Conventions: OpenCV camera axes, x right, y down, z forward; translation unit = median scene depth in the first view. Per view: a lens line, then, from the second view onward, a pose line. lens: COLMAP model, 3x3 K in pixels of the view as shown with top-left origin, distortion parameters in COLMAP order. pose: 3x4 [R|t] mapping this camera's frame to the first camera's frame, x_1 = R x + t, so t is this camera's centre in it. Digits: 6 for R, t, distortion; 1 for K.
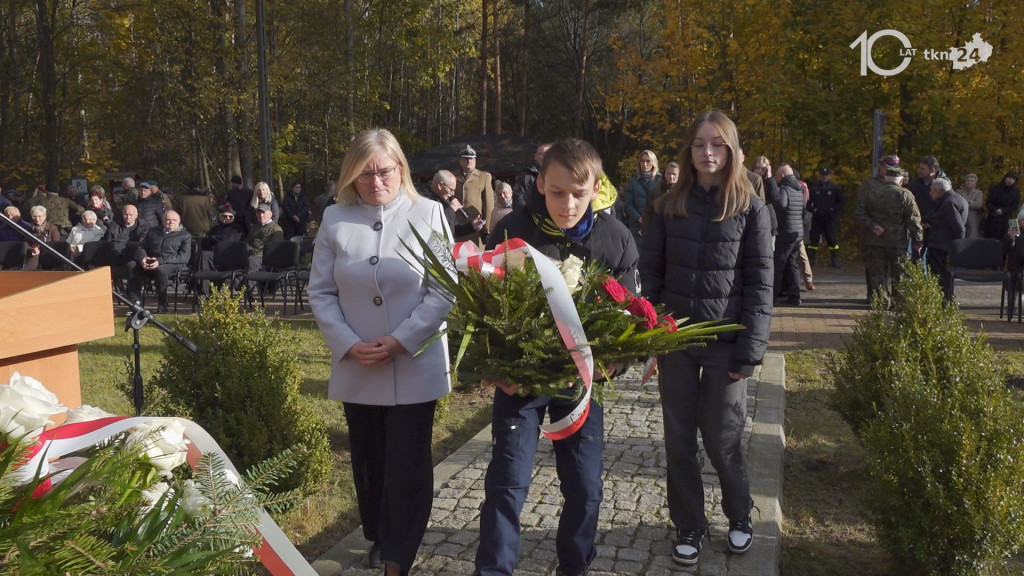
lens RADIAL K [[839.0, 0, 512.0], [0, 839.0, 288.0], [0, 0, 1]] dist [-0.009116, 0.001798]
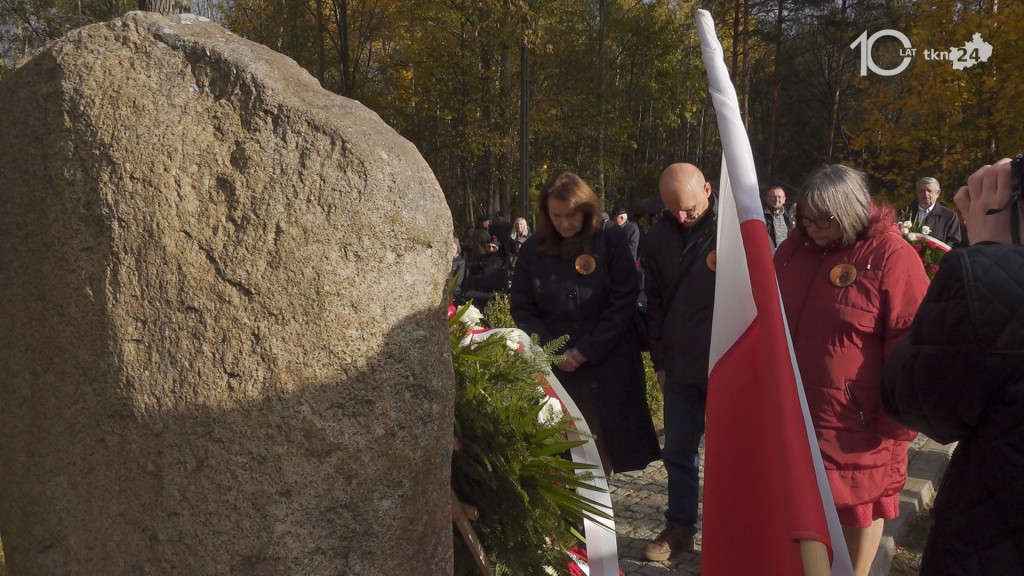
lens RADIAL K [[839.0, 0, 512.0], [0, 839.0, 288.0], [0, 0, 1]] dist [-0.009116, 0.001798]
pose [[0.958030, 0.033767, -0.284673, 0.025928], [-0.045112, 0.998424, -0.033386, 0.011141], [0.283097, 0.044827, 0.958043, -0.126210]]
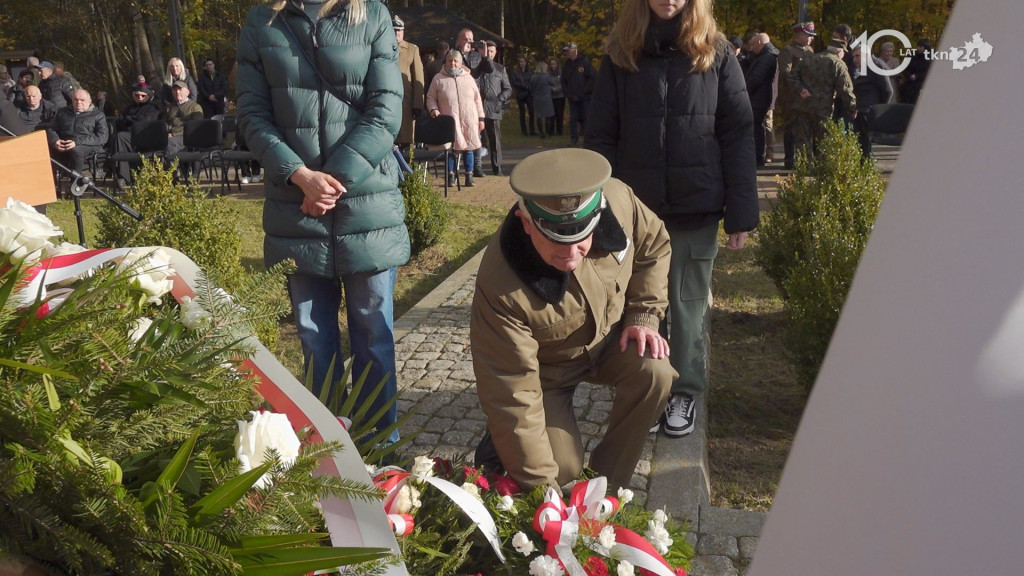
lens RADIAL K [[839.0, 0, 512.0], [0, 839.0, 288.0], [0, 0, 1]] dist [-0.009116, 0.001798]
pose [[0.996090, -0.034776, 0.081211, -0.004600], [0.022948, 0.989561, 0.142275, 0.006231], [-0.085311, -0.139855, 0.986490, -0.007811]]
